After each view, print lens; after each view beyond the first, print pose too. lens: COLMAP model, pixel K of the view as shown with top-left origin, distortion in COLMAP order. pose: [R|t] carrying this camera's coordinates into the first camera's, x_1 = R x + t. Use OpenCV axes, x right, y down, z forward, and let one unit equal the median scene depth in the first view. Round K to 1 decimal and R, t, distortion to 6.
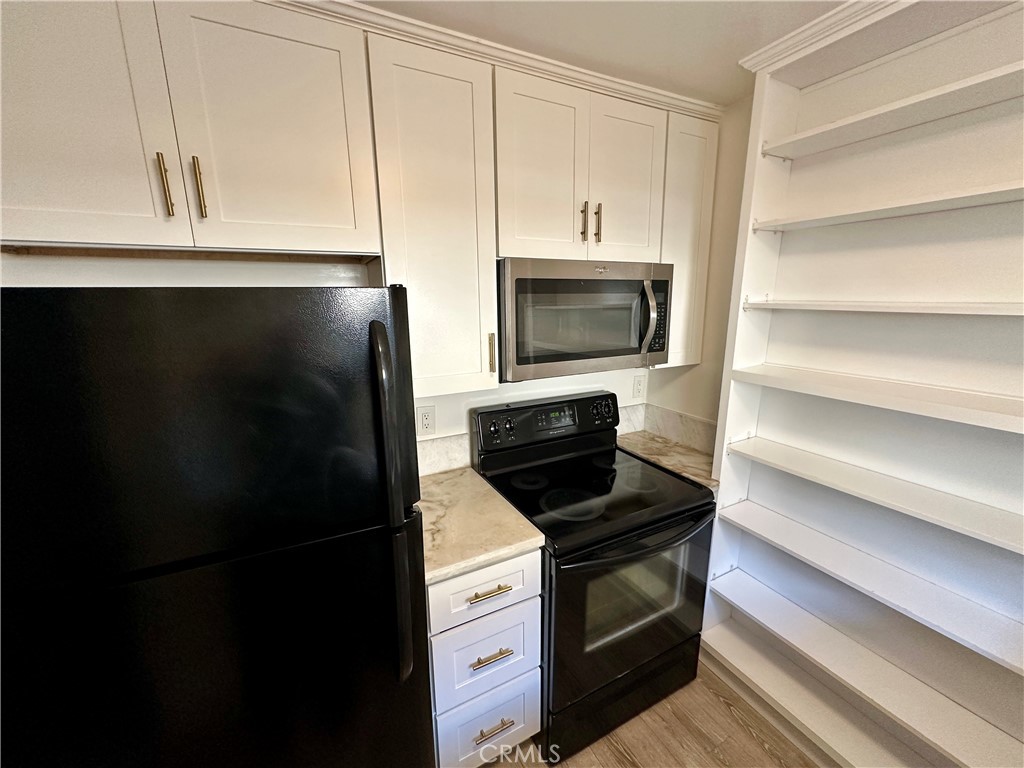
lens RADIAL K [[407.7, 0, 506.4], [0, 407.7, 387.1], [0, 0, 1]] dist [-0.004170, 0.001172]
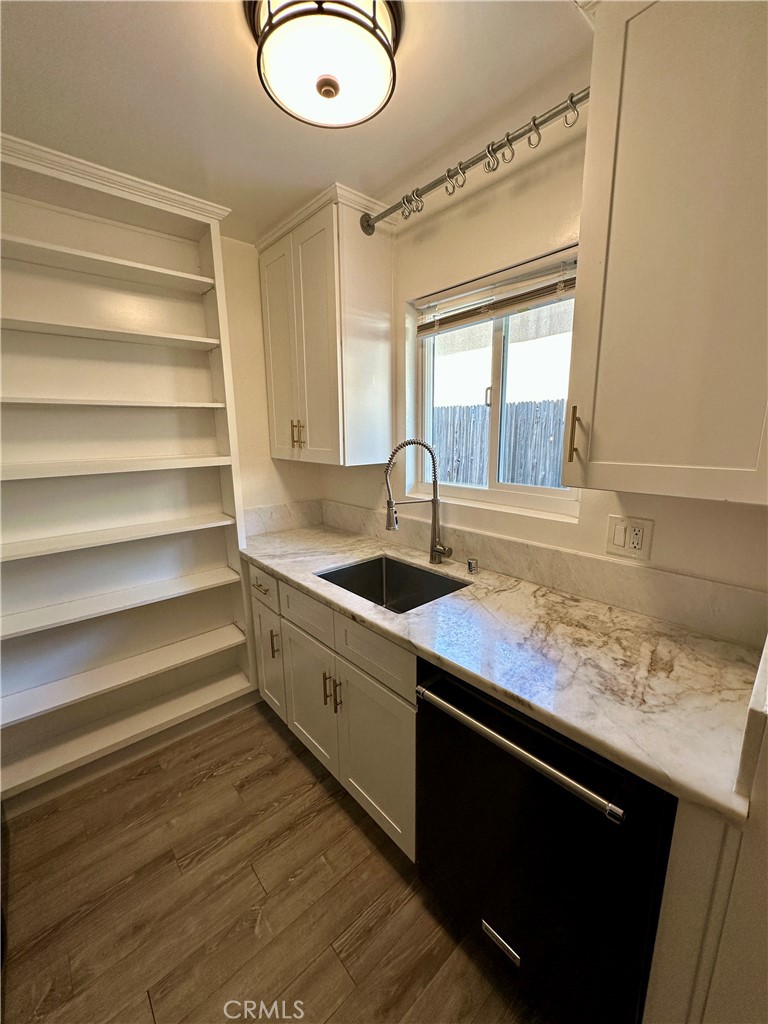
lens RADIAL K [[407.7, 0, 382.9], [0, 407.7, 512.9], [0, 0, 1]] dist [-0.004170, 0.001172]
pose [[-0.236525, -0.184065, 0.954031, -0.438313], [0.221528, 0.945815, 0.237401, 0.045051], [-0.946034, 0.267496, -0.182934, 0.239487]]
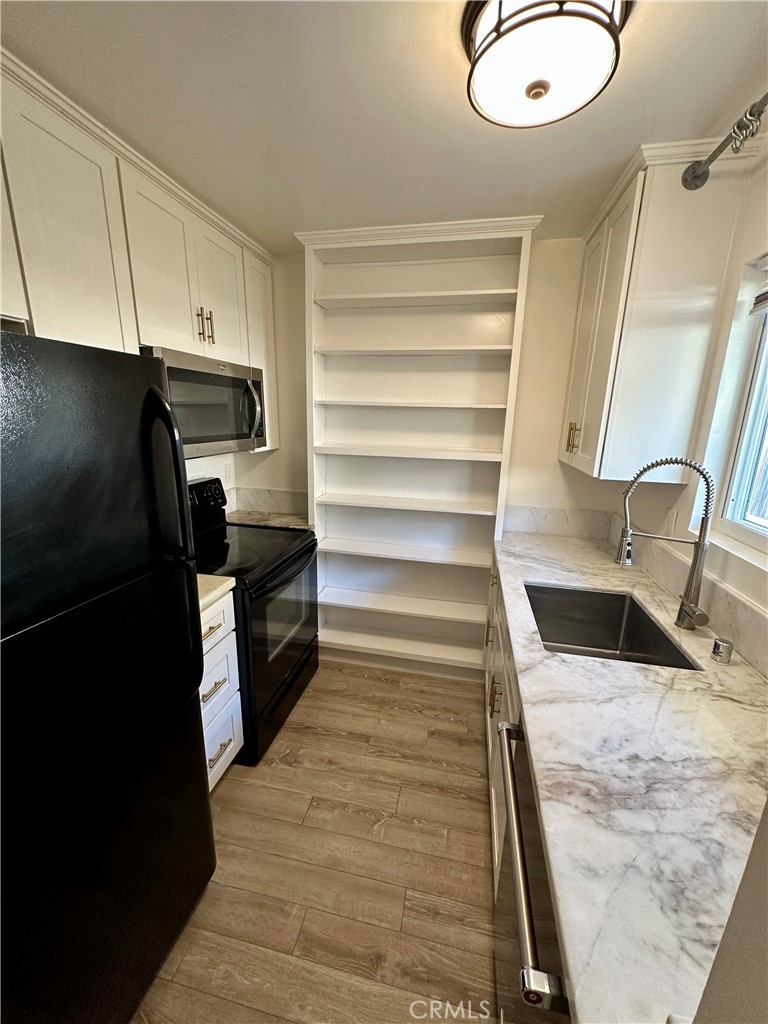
lens RADIAL K [[407.7, 0, 383.0], [0, 407.7, 512.4], [0, 0, 1]] dist [-0.004170, 0.001172]
pose [[0.637068, -0.156253, 0.754804, -0.404283], [0.134095, 0.986773, 0.091095, 0.085840], [-0.759054, 0.043181, 0.649594, -0.128641]]
